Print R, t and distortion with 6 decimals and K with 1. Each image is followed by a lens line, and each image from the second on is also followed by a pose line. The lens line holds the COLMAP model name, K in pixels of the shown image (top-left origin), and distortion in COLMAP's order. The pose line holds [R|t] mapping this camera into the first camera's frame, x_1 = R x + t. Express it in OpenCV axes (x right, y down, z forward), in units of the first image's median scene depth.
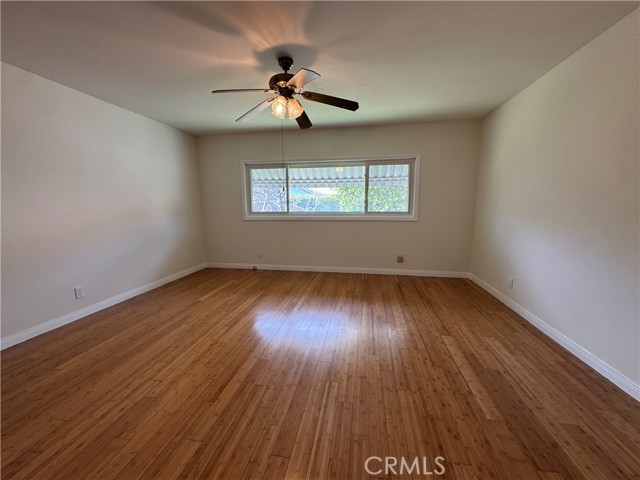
lens RADIAL K [[257.0, 0, 320.0], [0, 257.0, 240.0], [0, 0, 1]] dist [-0.013502, 0.000030]
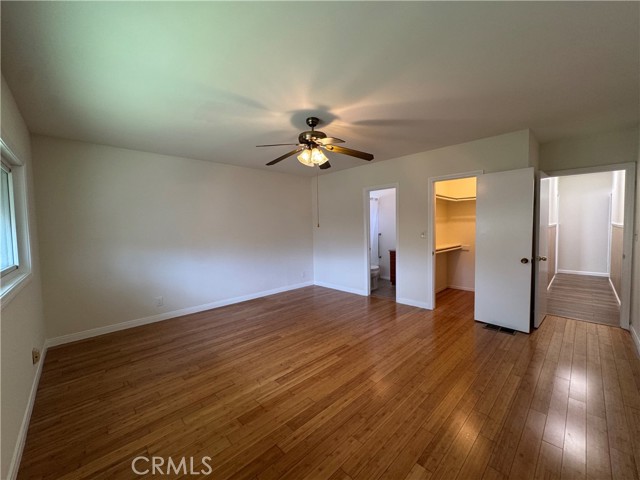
lens RADIAL K [[257.0, 0, 320.0], [0, 257.0, 240.0], [0, 0, 1]] dist [-0.013502, 0.000030]
pose [[-0.809215, -0.003249, 0.587503, -0.802729], [0.114467, 0.979950, 0.163083, -0.312689], [-0.576254, 0.199219, -0.792618, 1.876963]]
